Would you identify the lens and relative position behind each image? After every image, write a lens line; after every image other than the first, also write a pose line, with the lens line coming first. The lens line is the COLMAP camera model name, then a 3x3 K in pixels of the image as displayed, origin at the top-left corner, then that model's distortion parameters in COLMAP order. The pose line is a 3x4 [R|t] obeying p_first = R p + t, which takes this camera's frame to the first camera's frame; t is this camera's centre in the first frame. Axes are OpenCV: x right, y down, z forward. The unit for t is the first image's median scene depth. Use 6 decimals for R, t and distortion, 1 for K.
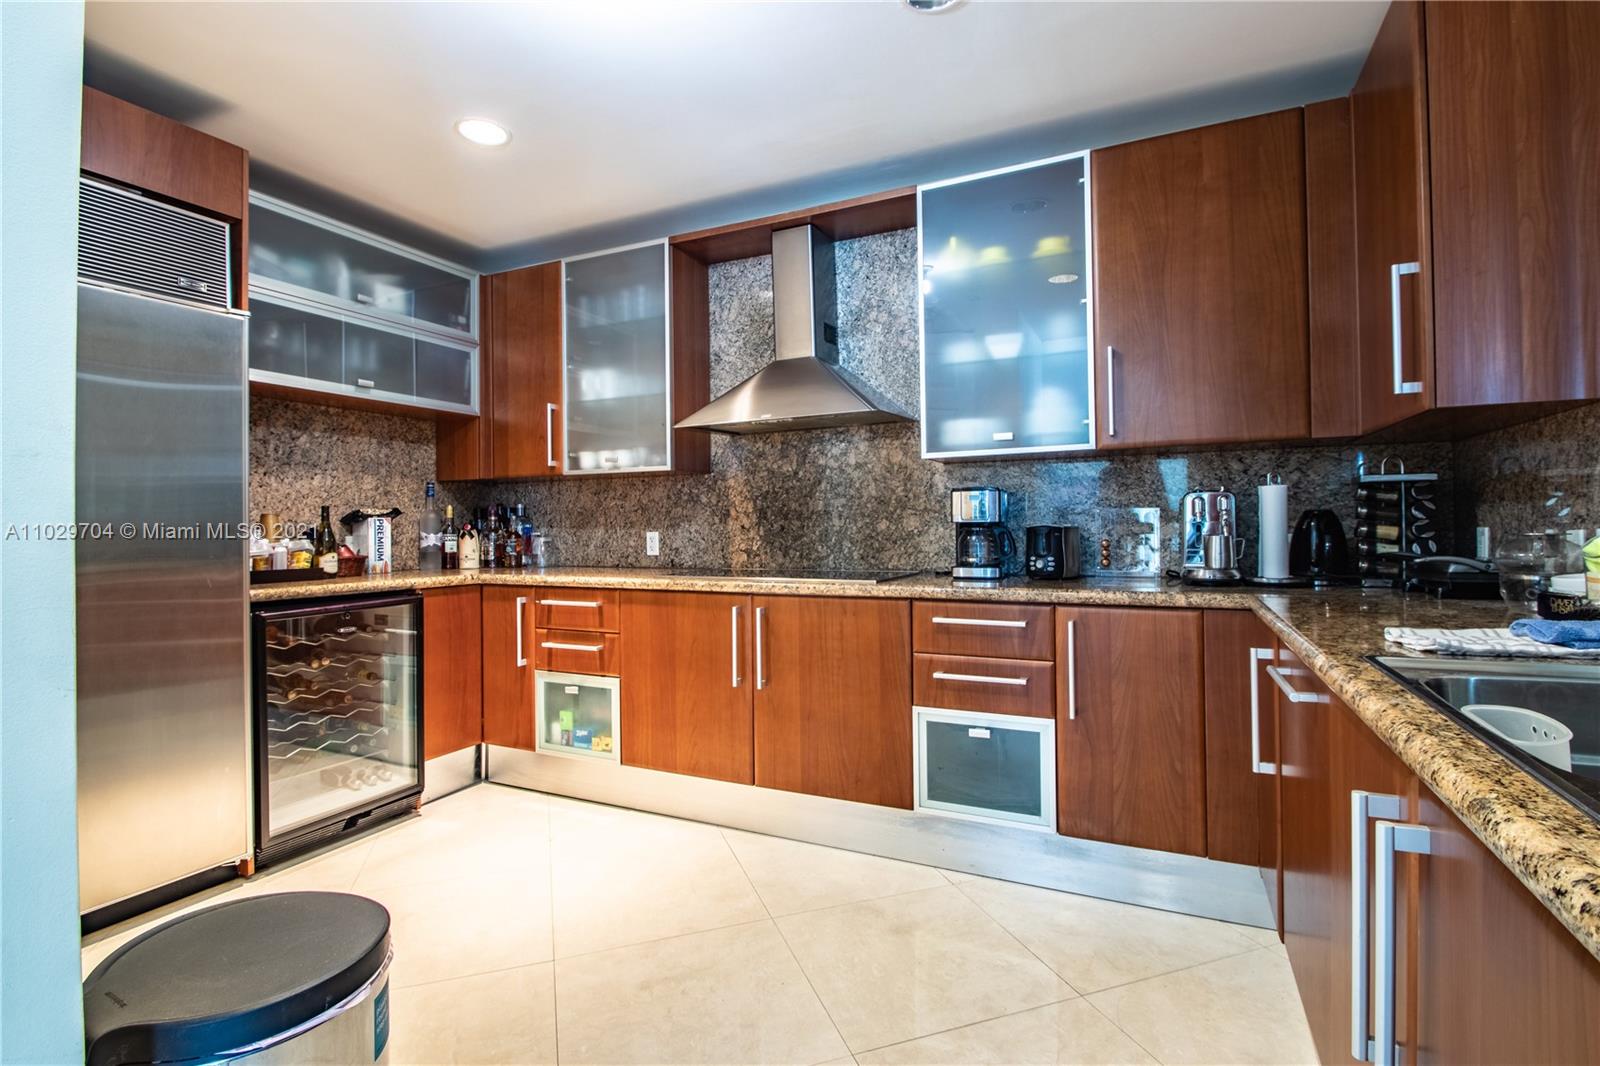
lens RADIAL K [[764.8, 0, 800.0], [0, 764.8, 533.0], [0, 0, 1]] dist [0.000220, 0.000058]
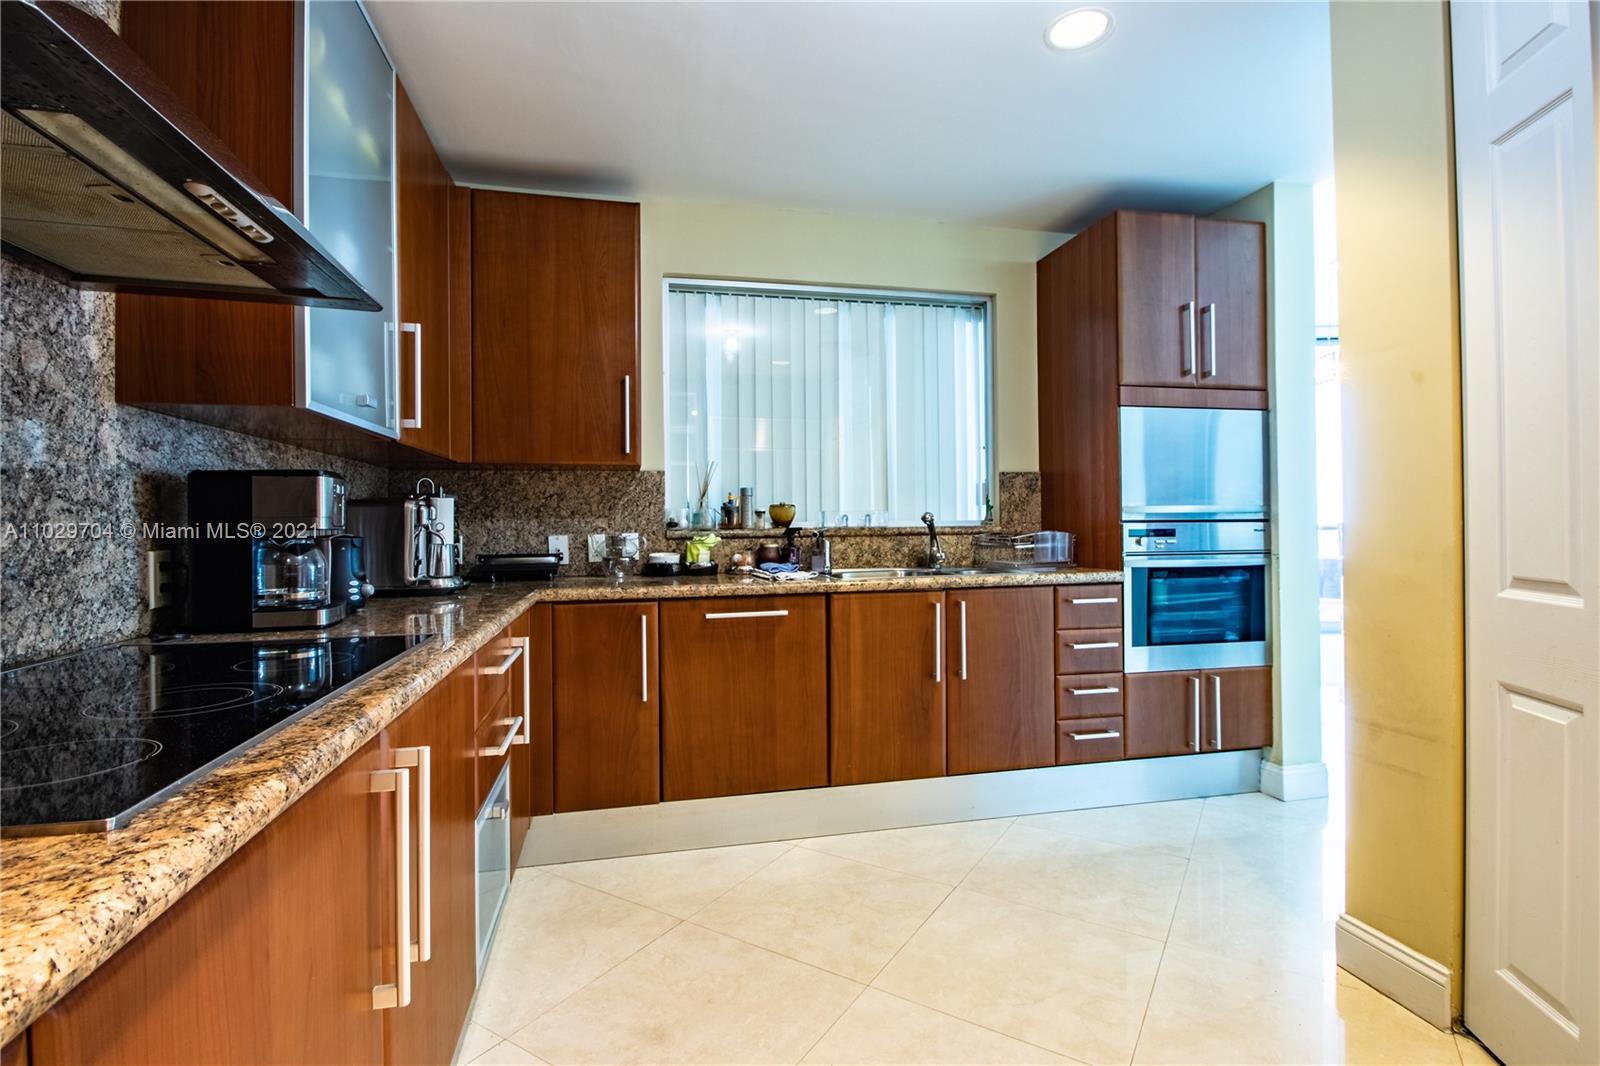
lens RADIAL K [[764.8, 0, 800.0], [0, 764.8, 533.0], [0, 0, 1]] dist [0.000220, 0.000058]
pose [[-0.621807, 0.007526, 0.783135, -0.416830], [0.024637, 0.999647, 0.009955, -0.007490], [-0.782783, 0.025484, -0.621772, 0.957306]]
